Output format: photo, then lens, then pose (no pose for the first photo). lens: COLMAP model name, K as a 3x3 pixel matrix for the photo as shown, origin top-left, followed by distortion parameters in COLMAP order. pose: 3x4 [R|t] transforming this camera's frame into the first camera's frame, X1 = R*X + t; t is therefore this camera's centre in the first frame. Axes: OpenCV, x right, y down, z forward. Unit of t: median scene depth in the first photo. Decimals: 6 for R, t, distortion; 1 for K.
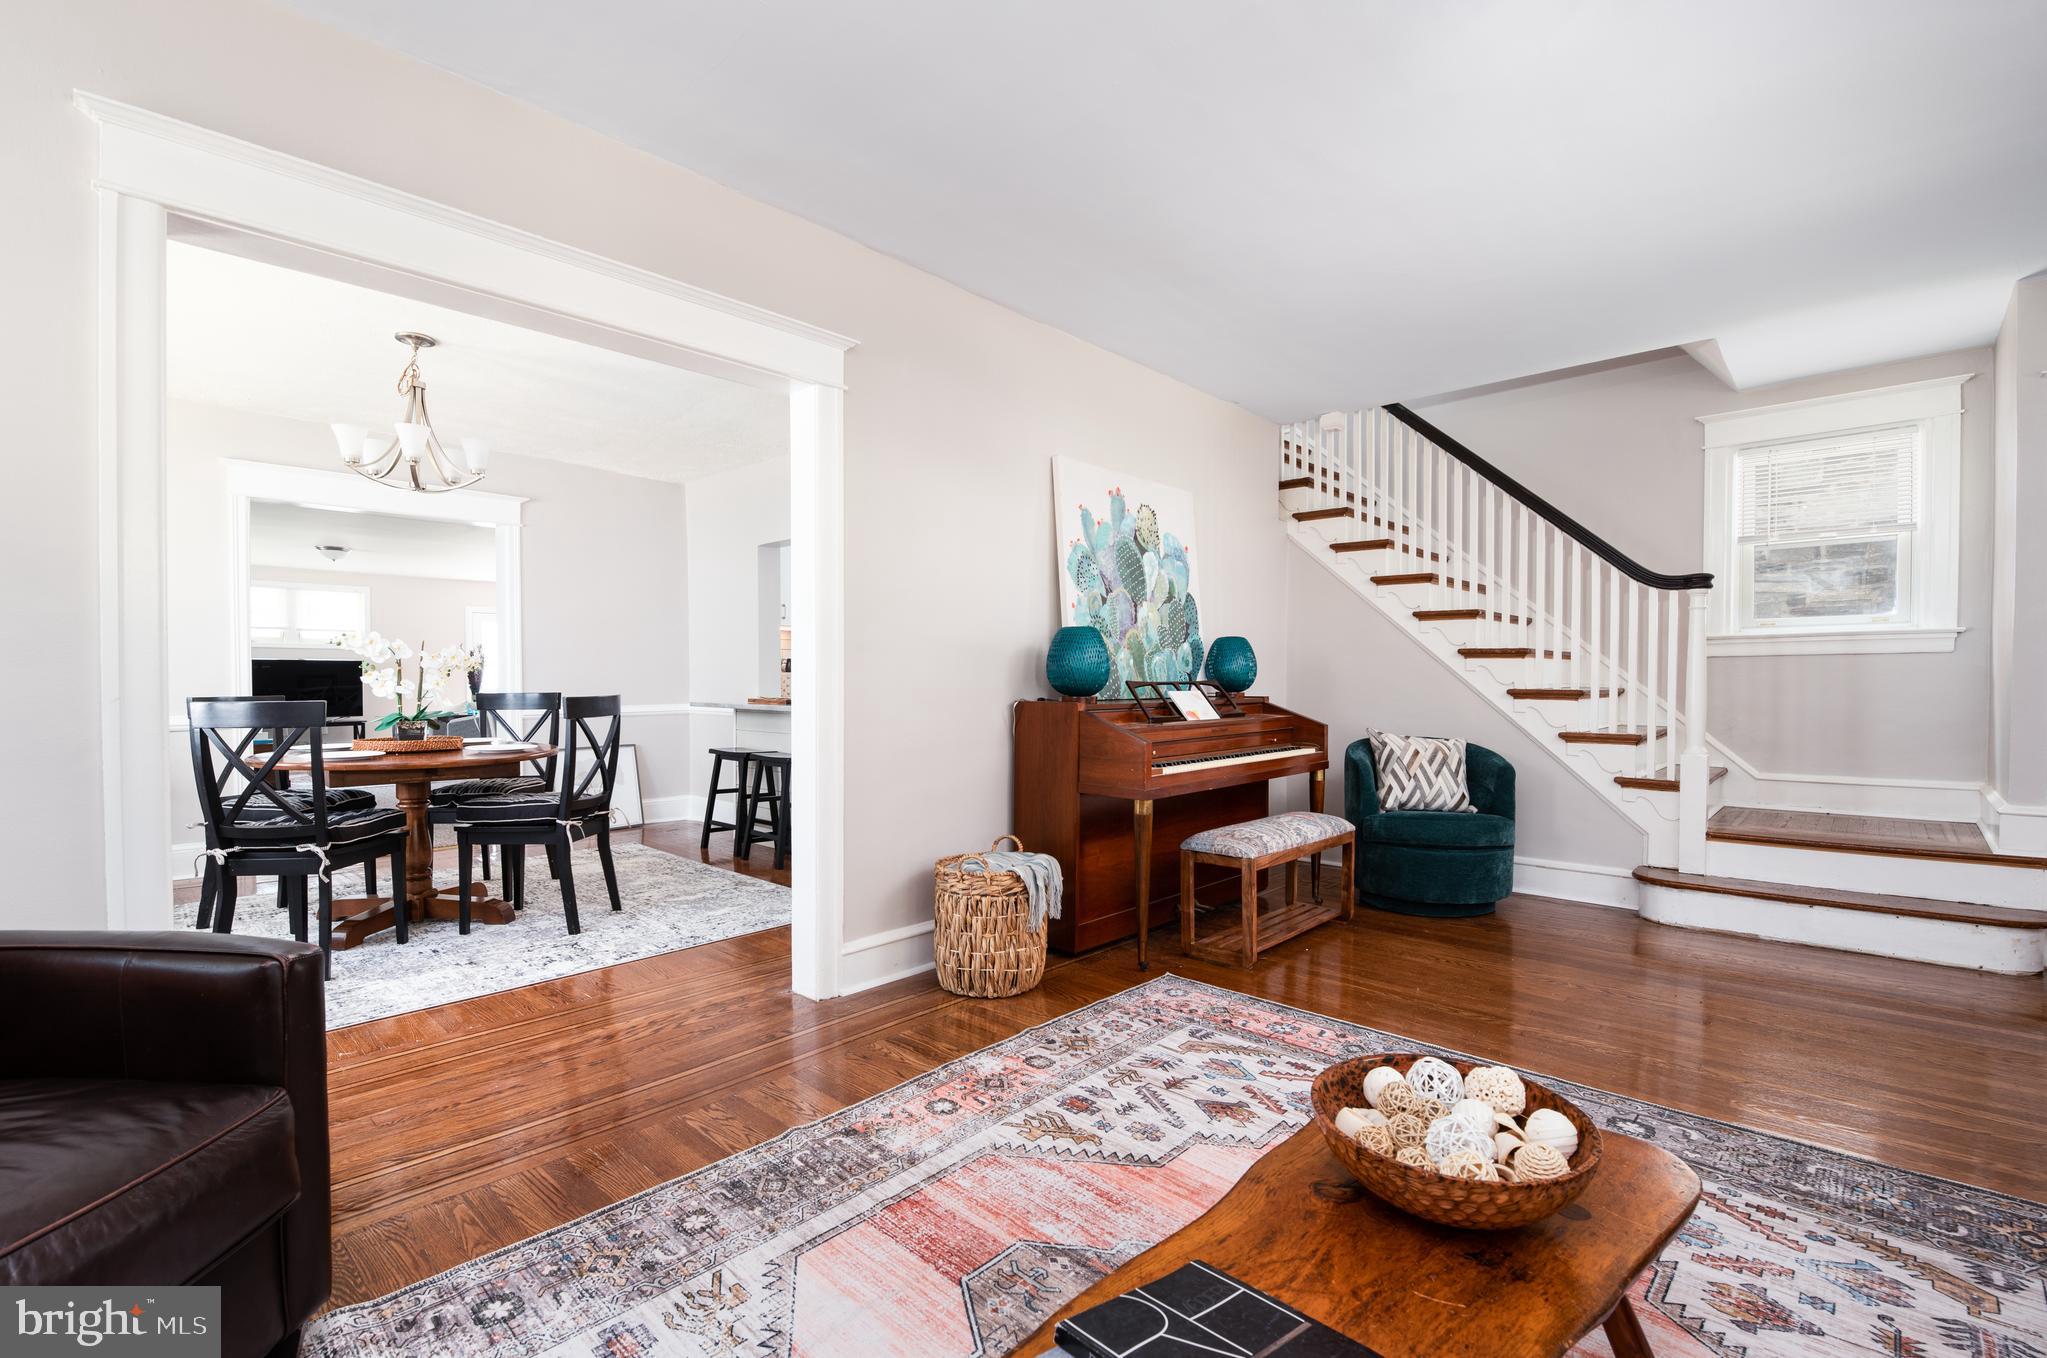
lens RADIAL K [[905.7, 0, 1029.1], [0, 905.7, 692.0], [0, 0, 1]] dist [-0.002679, -0.006454]
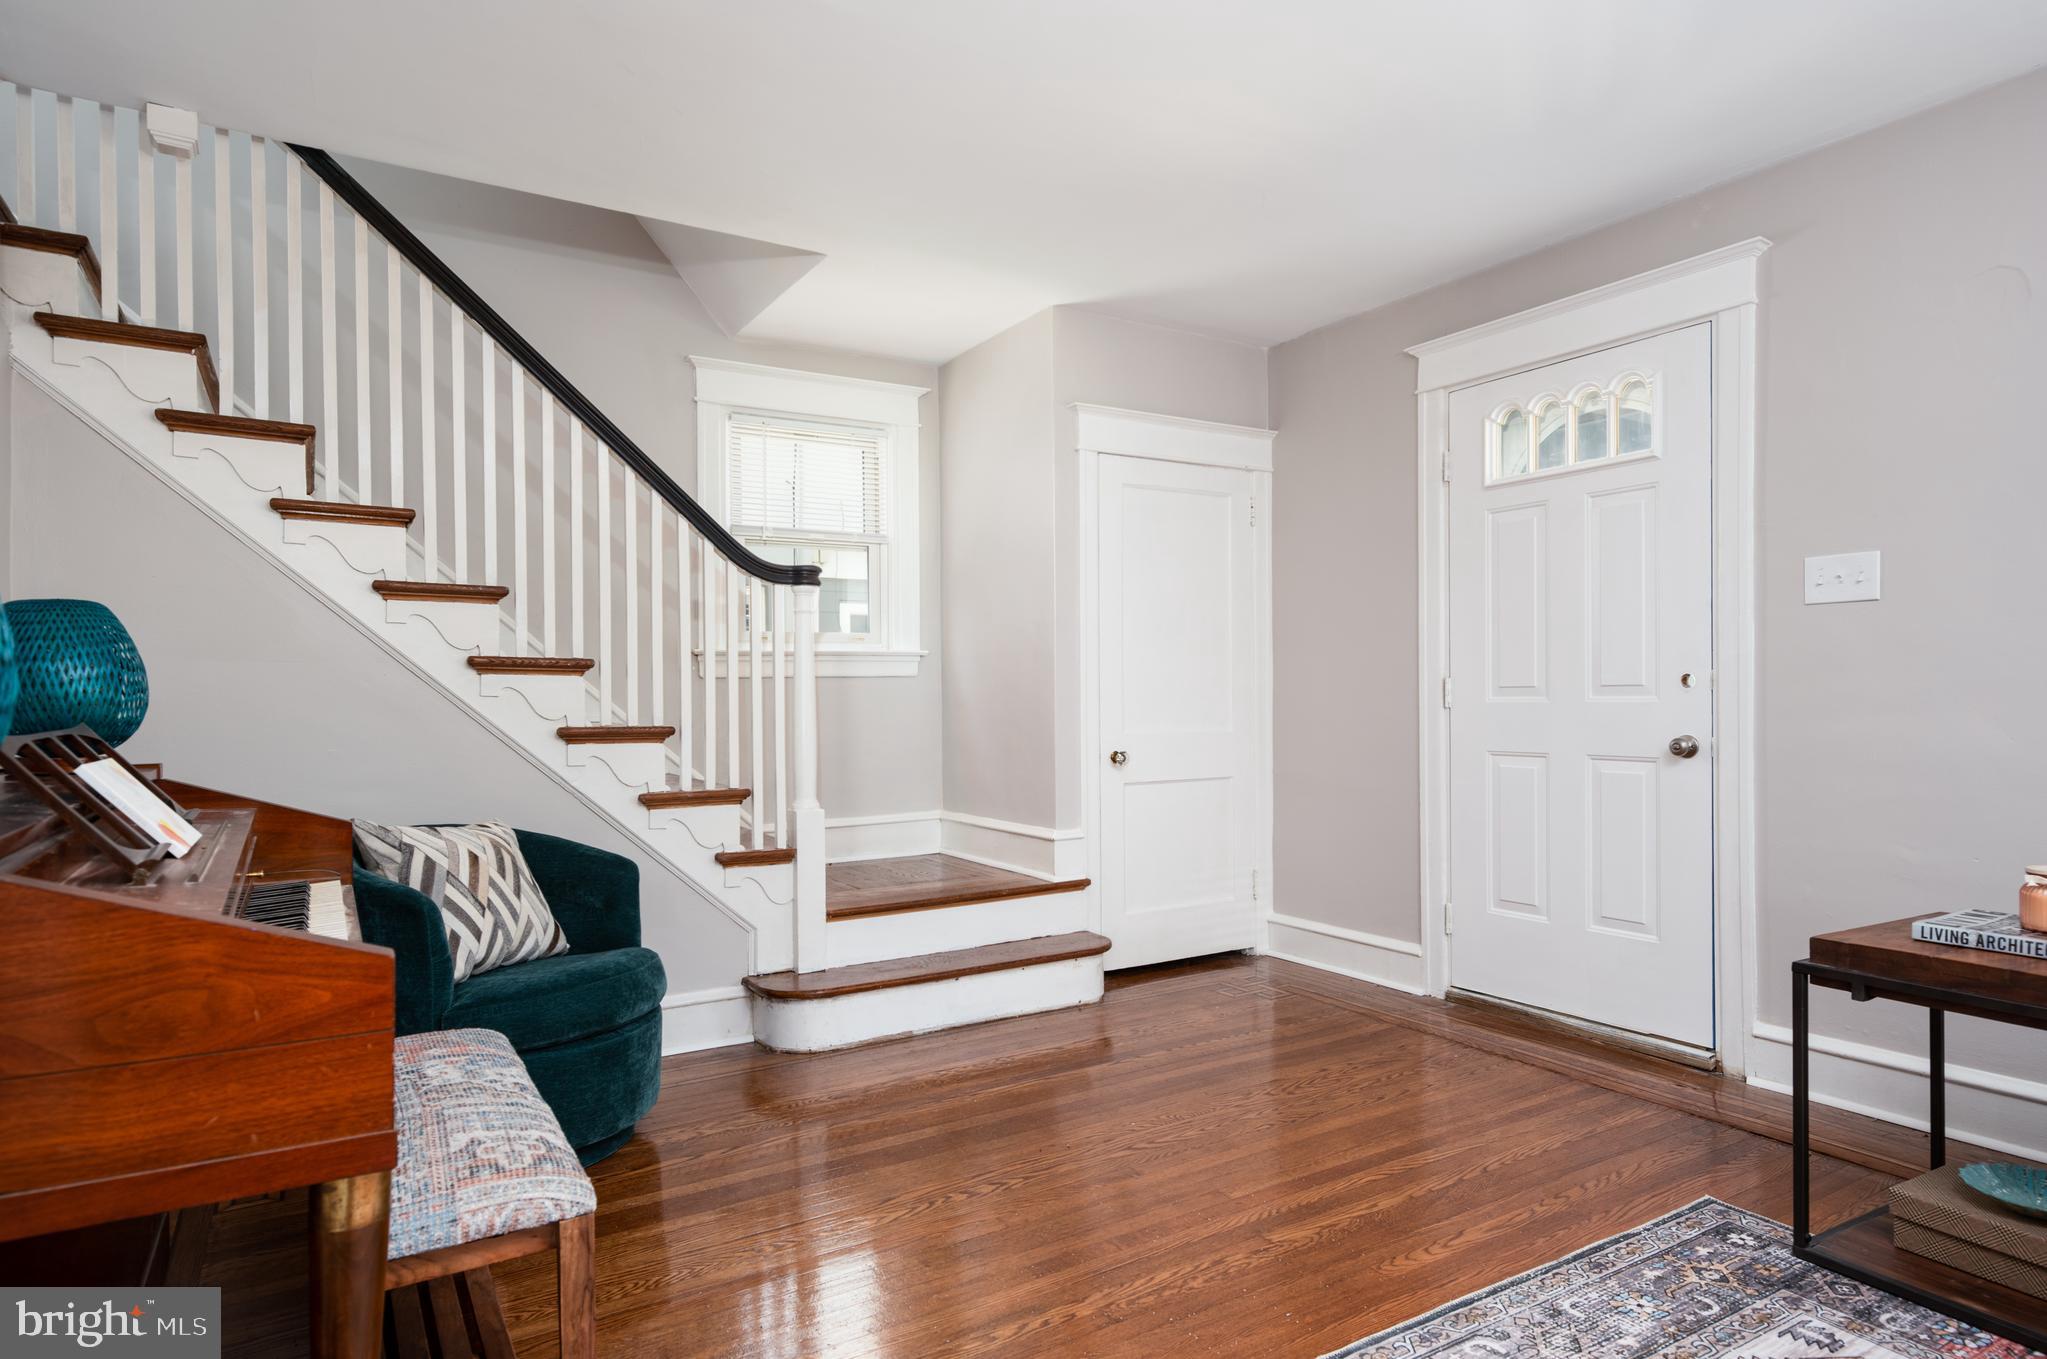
lens RADIAL K [[1160.4, 0, 1031.8], [0, 1160.4, 700.5], [0, 0, 1]] dist [0.012340, -0.000321]
pose [[0.262339, -0.003823, 0.964968, -0.128347], [0.022204, 0.999751, -0.002076, -0.013448], [-0.964720, 0.021971, 0.262359, 0.562390]]
